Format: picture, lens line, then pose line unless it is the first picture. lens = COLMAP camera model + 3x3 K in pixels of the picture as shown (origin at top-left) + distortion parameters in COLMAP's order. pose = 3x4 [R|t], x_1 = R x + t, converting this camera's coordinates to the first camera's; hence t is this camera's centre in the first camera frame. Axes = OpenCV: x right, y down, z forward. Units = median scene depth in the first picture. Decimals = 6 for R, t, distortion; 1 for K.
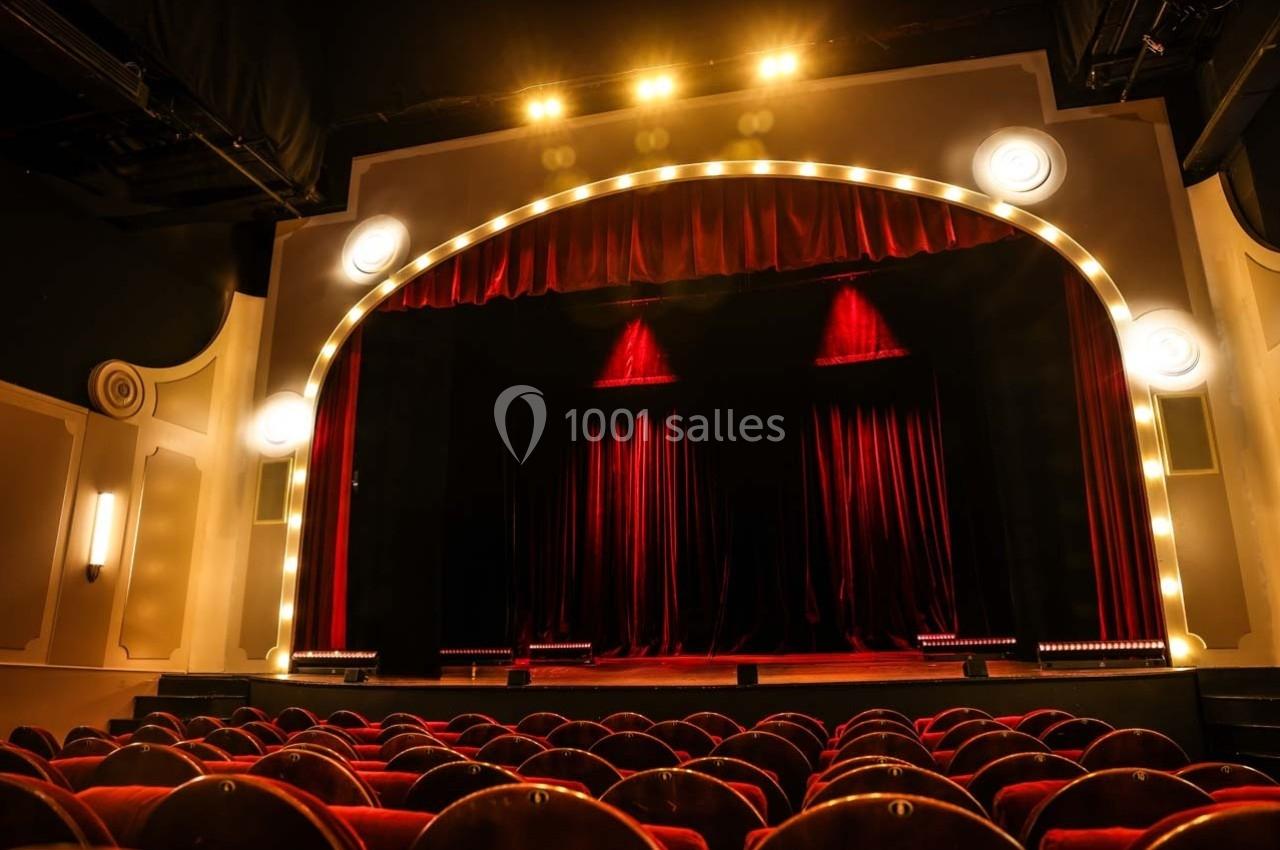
lens RADIAL K [[876.7, 0, 640.0], [0, 876.7, 425.0], [0, 0, 1]] dist [-0.091309, 0.057213]
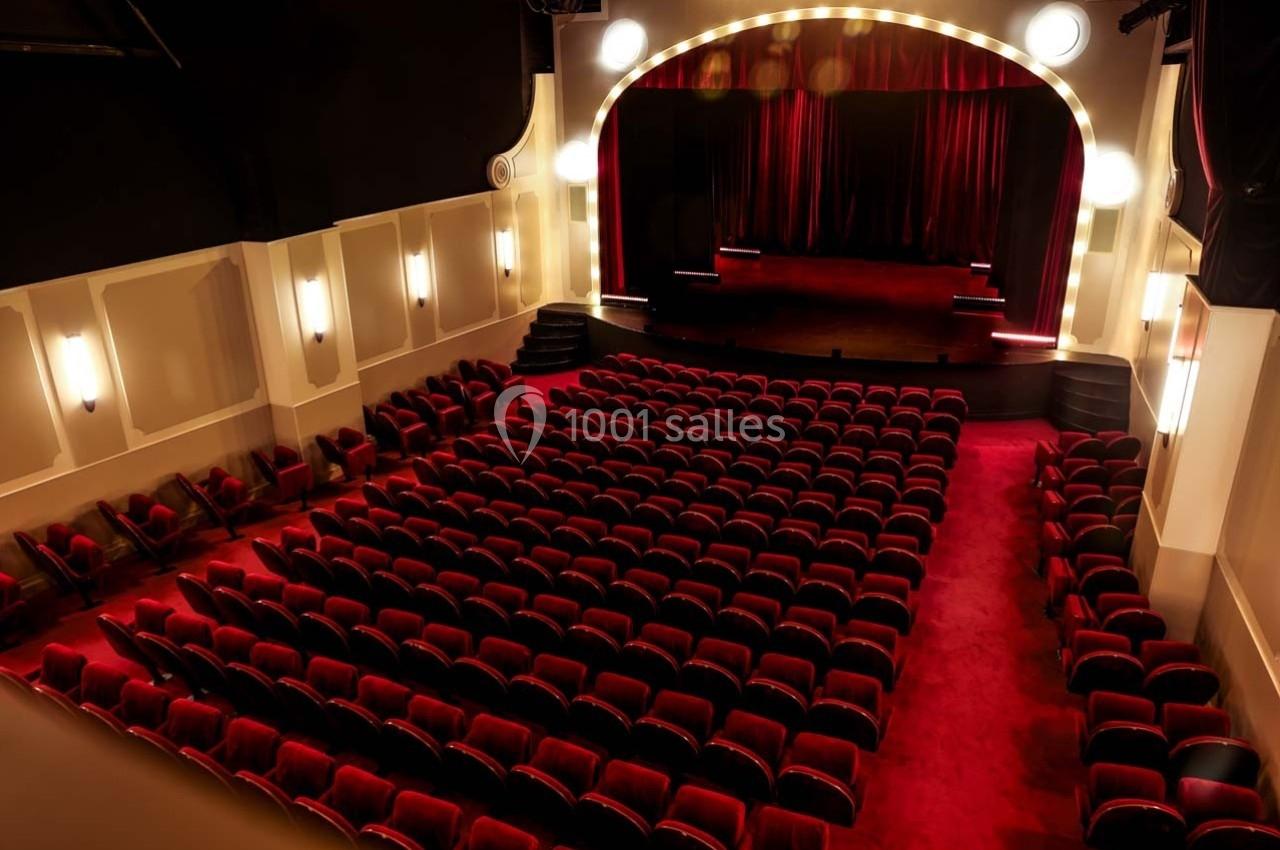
lens RADIAL K [[876.7, 0, 640.0], [0, 876.7, 425.0], [0, 0, 1]] dist [-0.091309, 0.057213]
pose [[0.986020, 0.052202, -0.158242, -0.006174], [0.052931, 0.802346, 0.594507, -0.631282], [0.157999, -0.594572, 0.788366, -0.647828]]
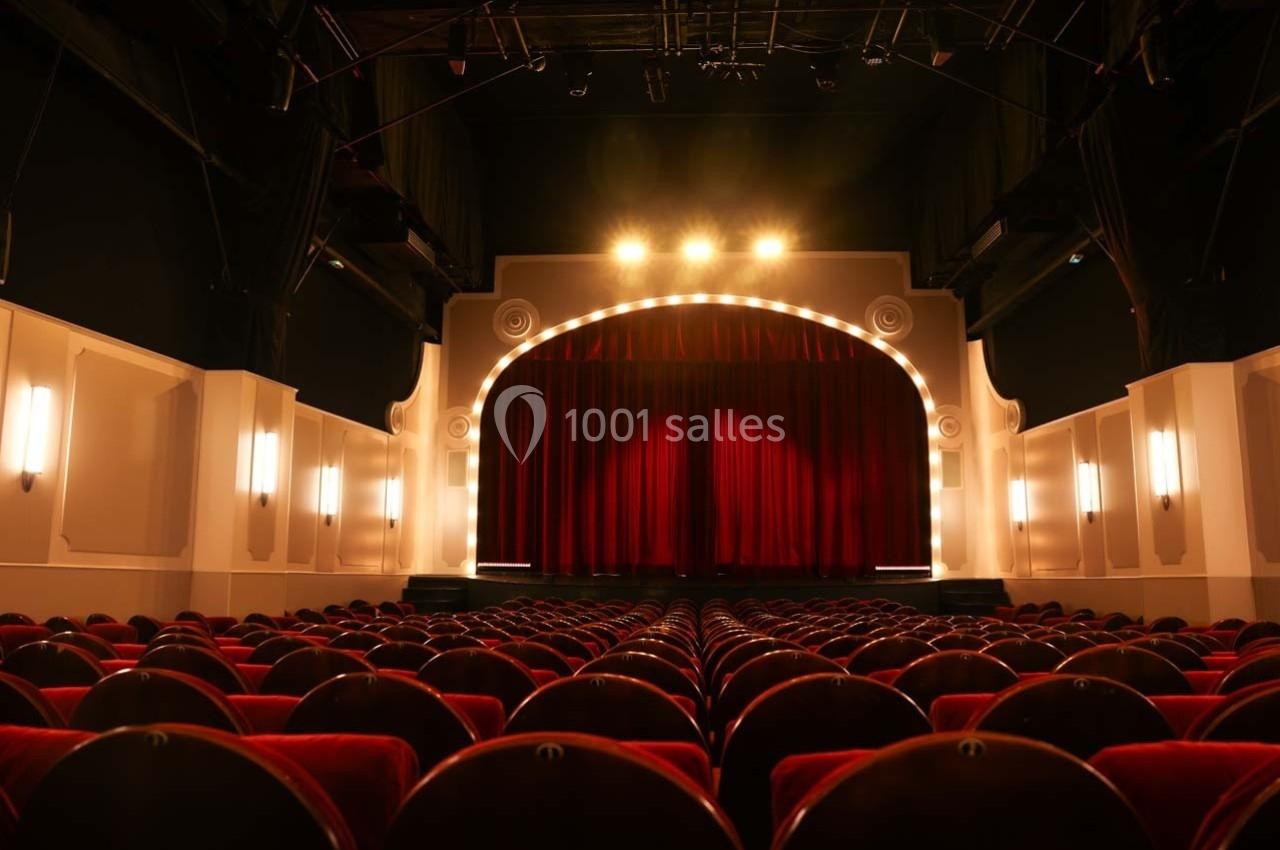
lens RADIAL K [[876.7, 0, 640.0], [0, 876.7, 425.0], [0, 0, 1]] dist [-0.091309, 0.057213]
pose [[0.982845, 0.035713, 0.180943, -0.408803], [-0.060610, 0.989127, 0.133996, -0.274029], [-0.174190, -0.142664, 0.974323, -0.754374]]
